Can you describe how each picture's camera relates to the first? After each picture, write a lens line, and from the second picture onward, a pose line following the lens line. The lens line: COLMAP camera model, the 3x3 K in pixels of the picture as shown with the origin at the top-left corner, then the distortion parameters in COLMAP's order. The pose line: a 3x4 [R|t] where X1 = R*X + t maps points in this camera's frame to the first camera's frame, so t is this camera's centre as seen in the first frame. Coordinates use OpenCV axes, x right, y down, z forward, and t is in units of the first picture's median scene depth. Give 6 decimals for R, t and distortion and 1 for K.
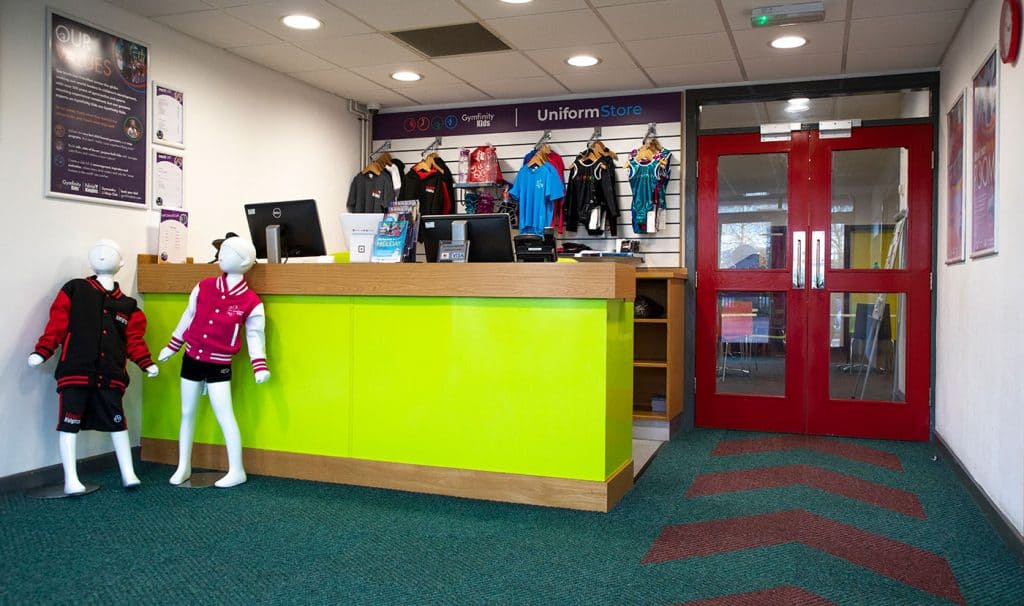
lens RADIAL K [[841.8, 0, 512.0], [0, 841.8, 303.0], [0, 0, 1]] dist [-0.005846, 0.007170]
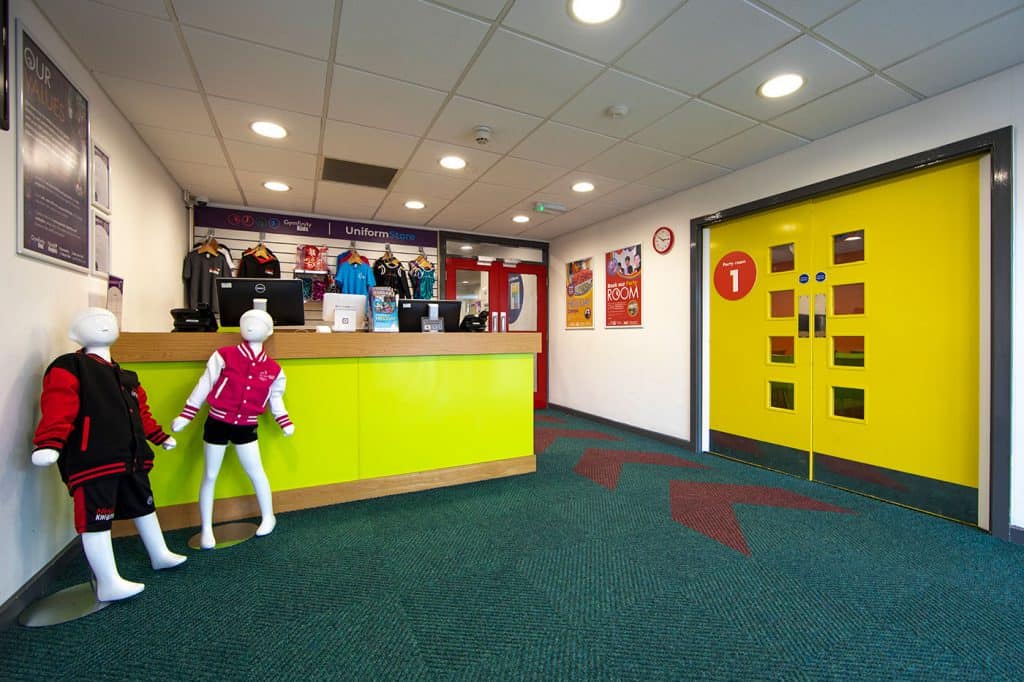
lens RADIAL K [[442.5, 0, 512.0], [0, 442.5, 341.0], [0, 0, 1]] dist [-0.001126, -0.000065]
pose [[0.668013, -0.022700, 0.743803, -0.496293], [0.020739, 0.999714, 0.011884, -0.033766], [-0.743861, 0.007487, 0.668293, 0.325680]]
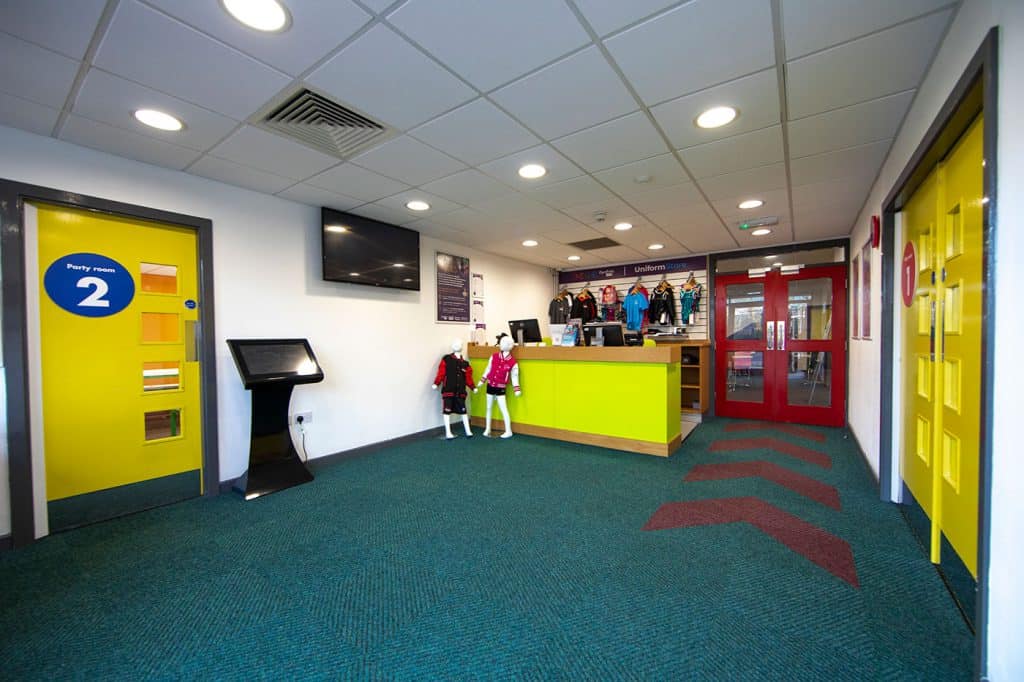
lens RADIAL K [[404.3, 0, 509.3], [0, 404.3, 352.7], [0, 0, 1]] dist [-0.017166, -0.000102]
pose [[0.961165, -0.012504, -0.275691, 0.004451], [0.019135, 0.999588, 0.021375, -0.051368], [0.275310, -0.025821, 0.961009, -0.121790]]
